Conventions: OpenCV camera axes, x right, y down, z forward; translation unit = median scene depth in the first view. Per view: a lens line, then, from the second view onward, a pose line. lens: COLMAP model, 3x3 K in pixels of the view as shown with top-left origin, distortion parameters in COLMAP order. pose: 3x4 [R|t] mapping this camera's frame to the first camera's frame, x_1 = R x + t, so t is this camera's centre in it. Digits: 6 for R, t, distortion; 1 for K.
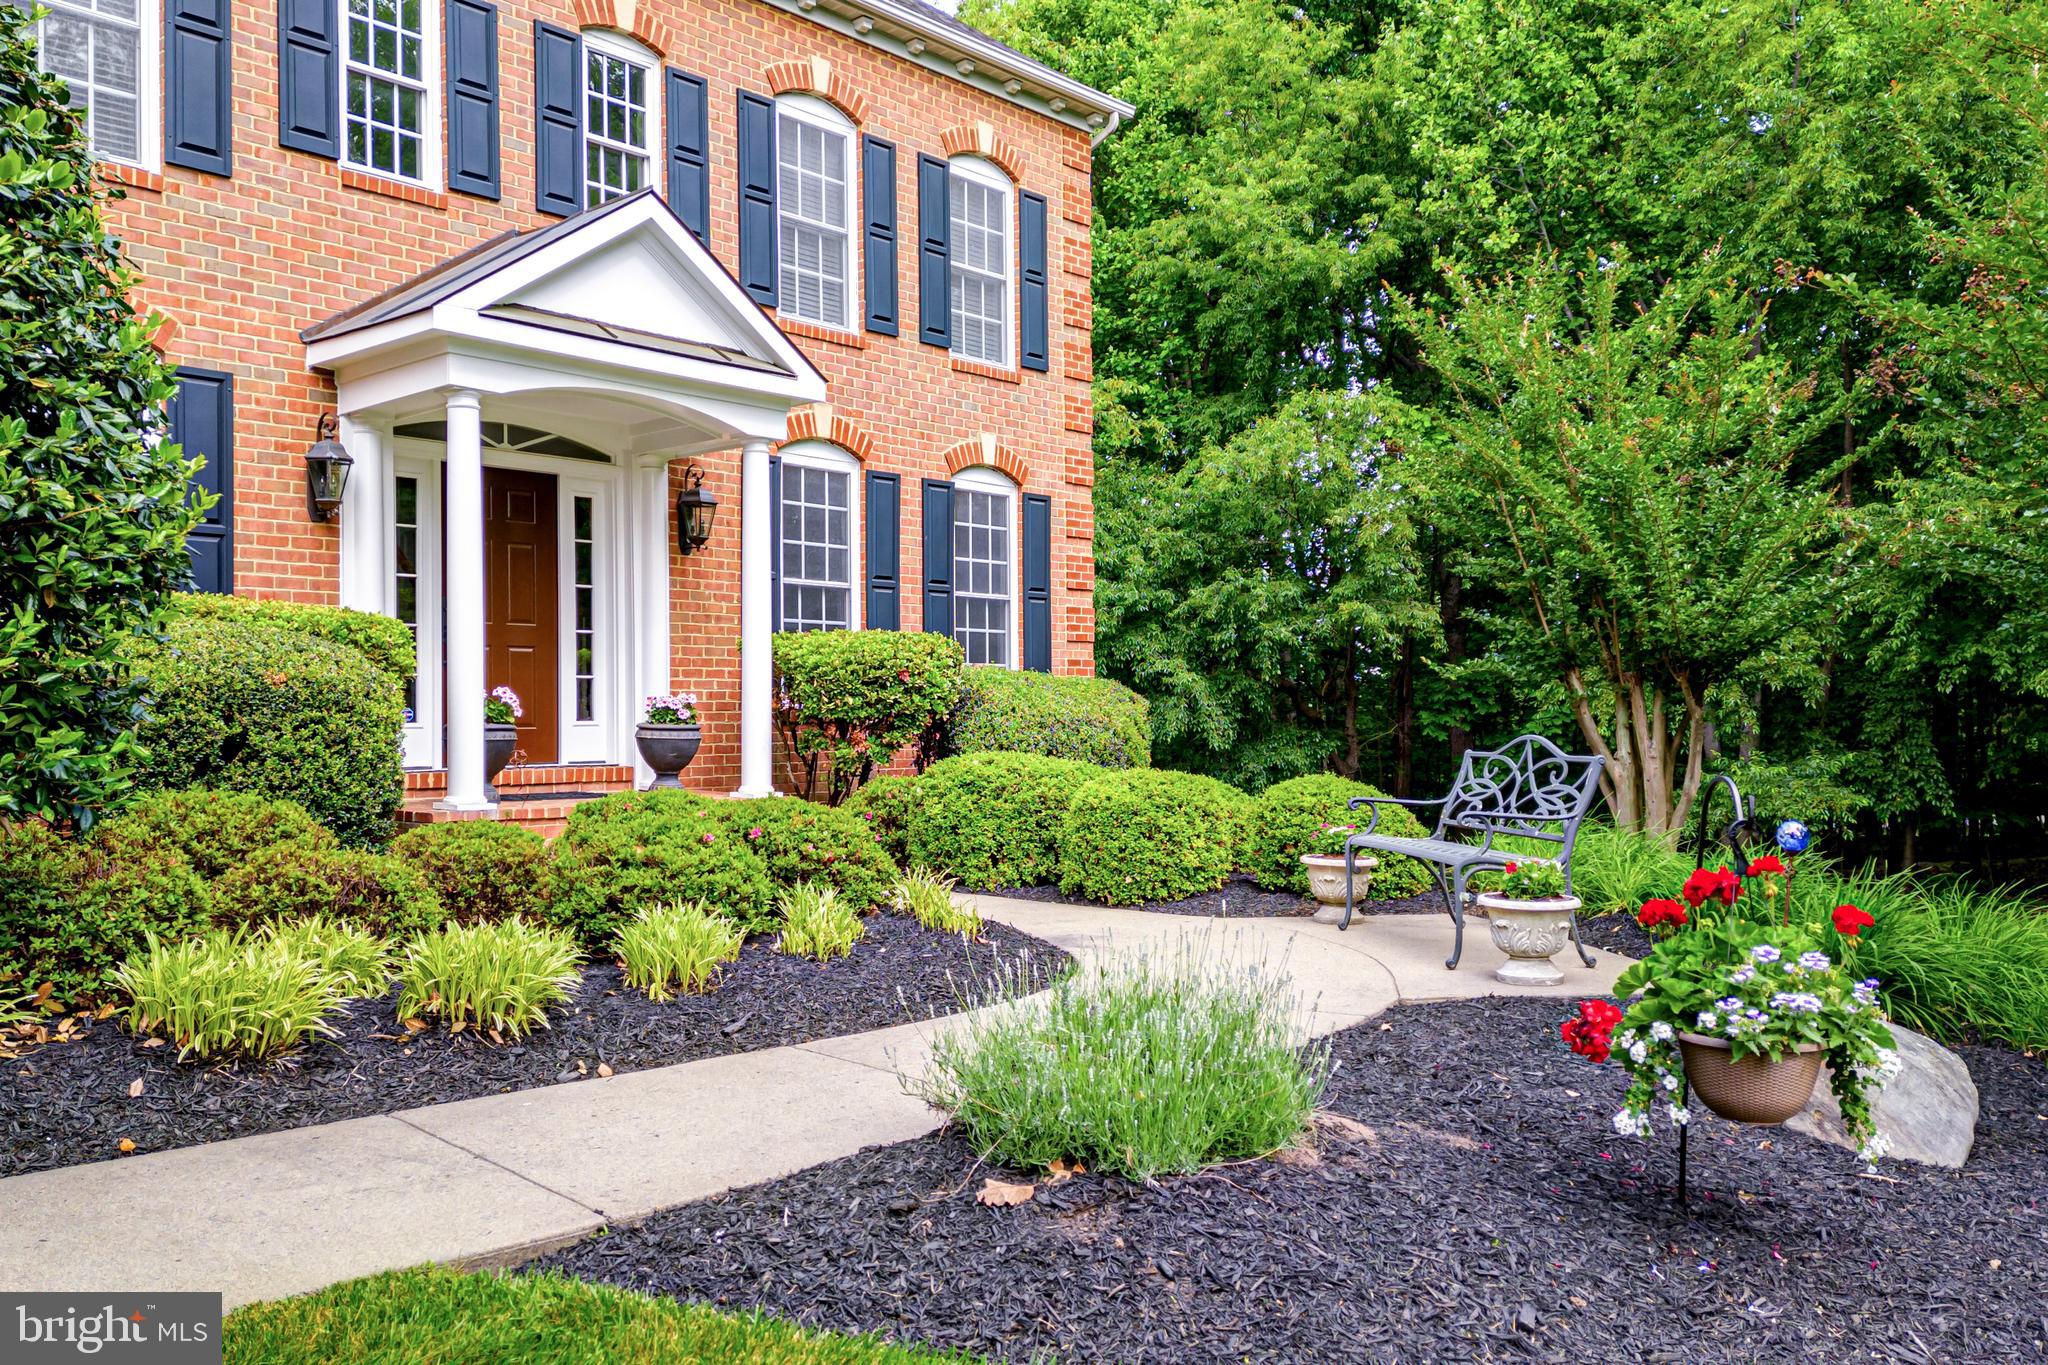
lens RADIAL K [[1680.3, 0, 1012.8], [0, 1680.3, 701.8], [0, 0, 1]] dist [0.054366, -0.006800]
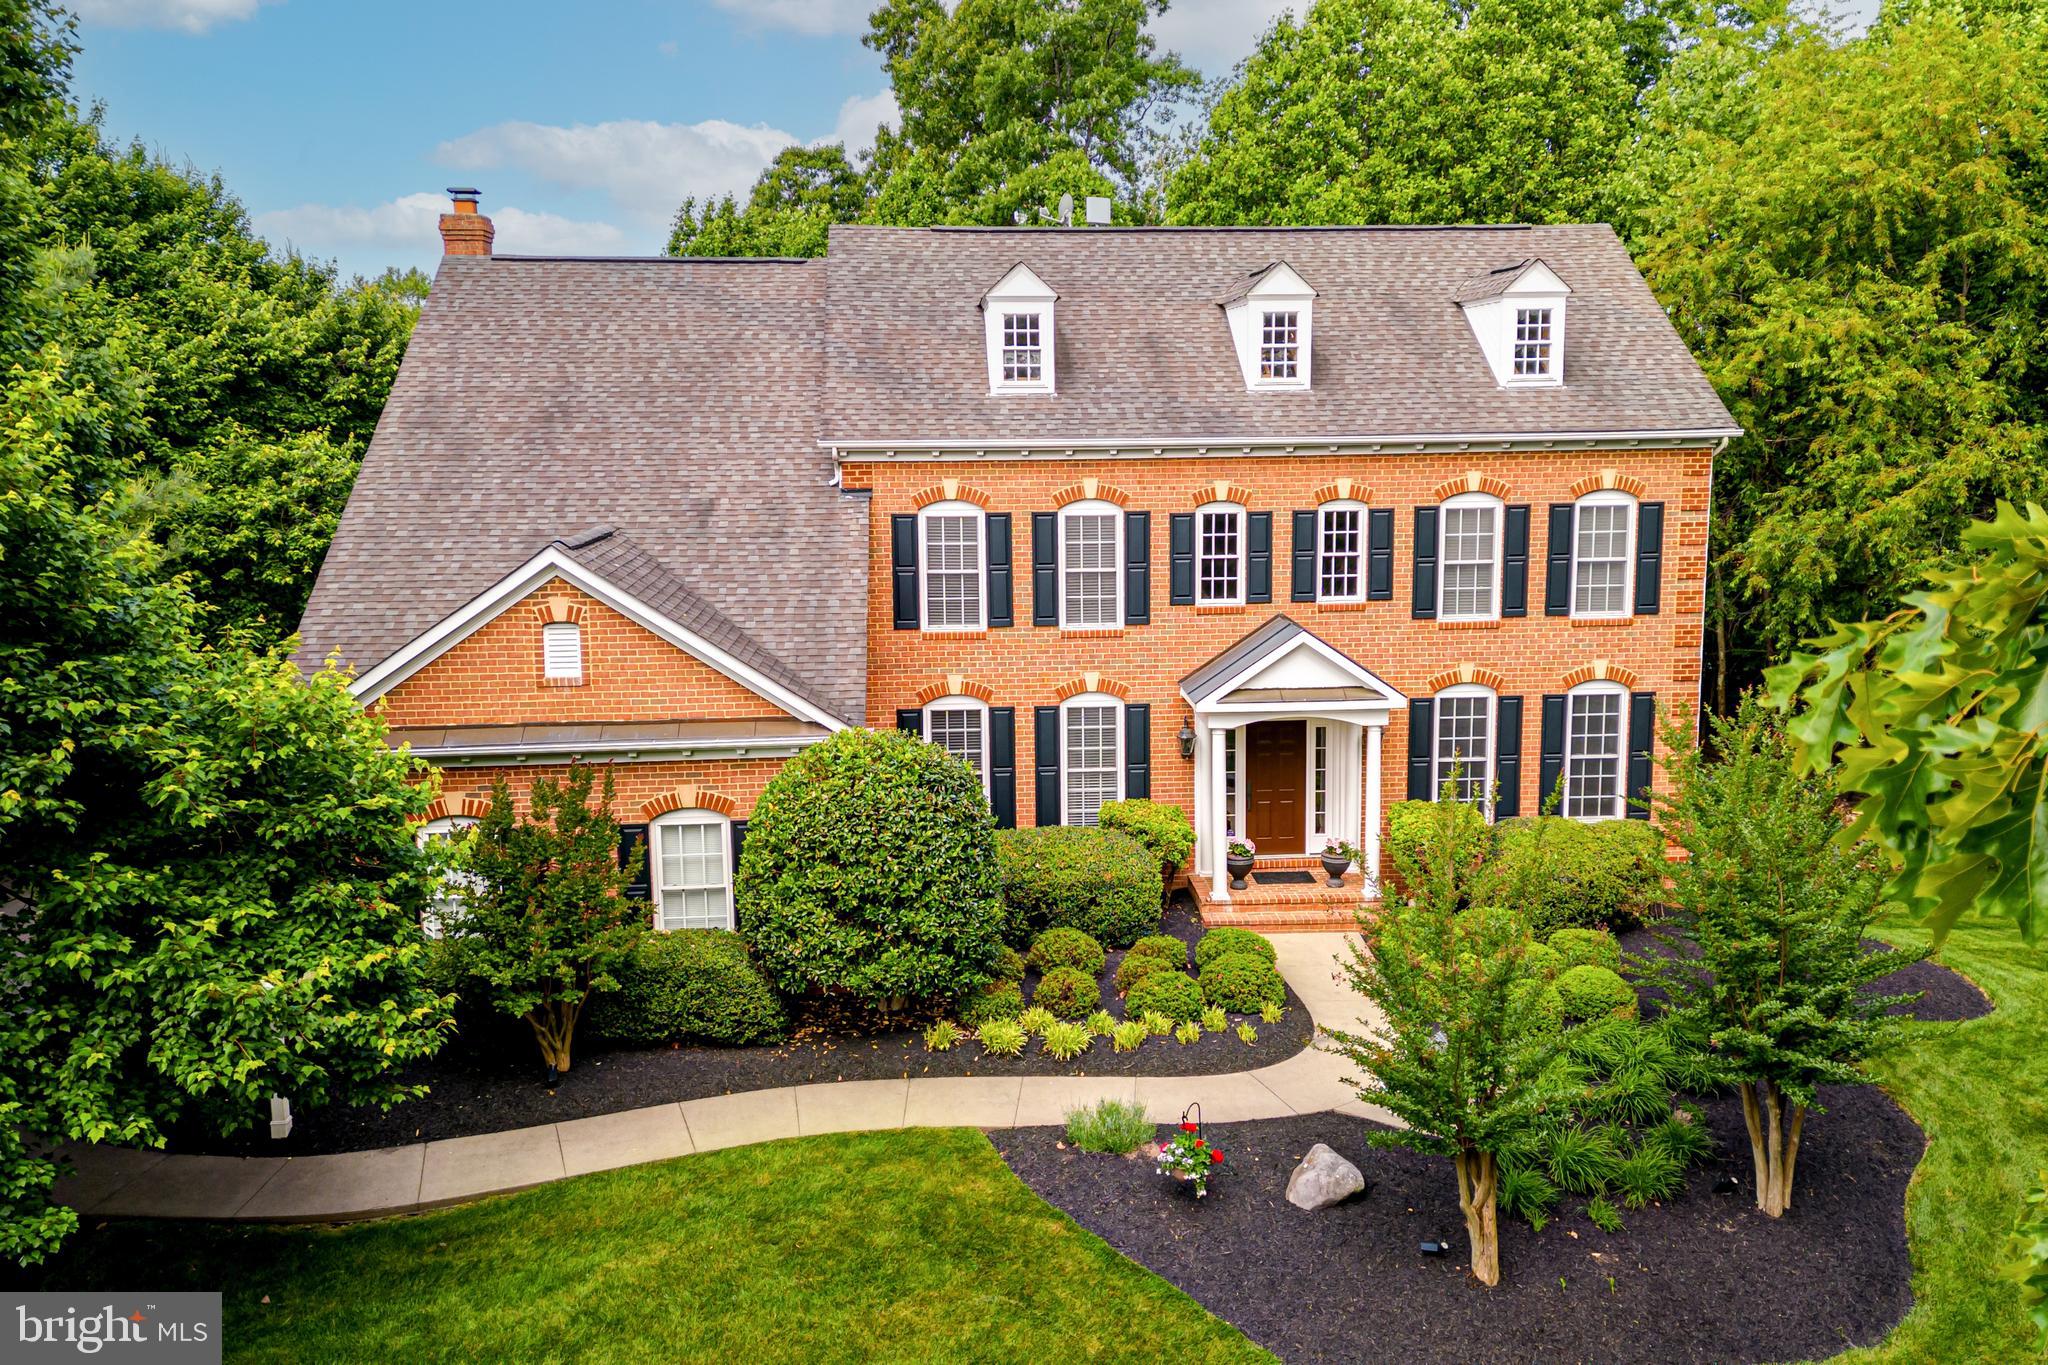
lens RADIAL K [[1680.3, 0, 1026.0], [0, 1680.3, 680.5], [0, 0, 1]] dist [0.054366, -0.006800]
pose [[0.710124, 0.106445, -0.695984, 0.903719], [0.017752, 0.985485, 0.168834, -0.526509], [0.703853, -0.132248, 0.697926, -0.665924]]
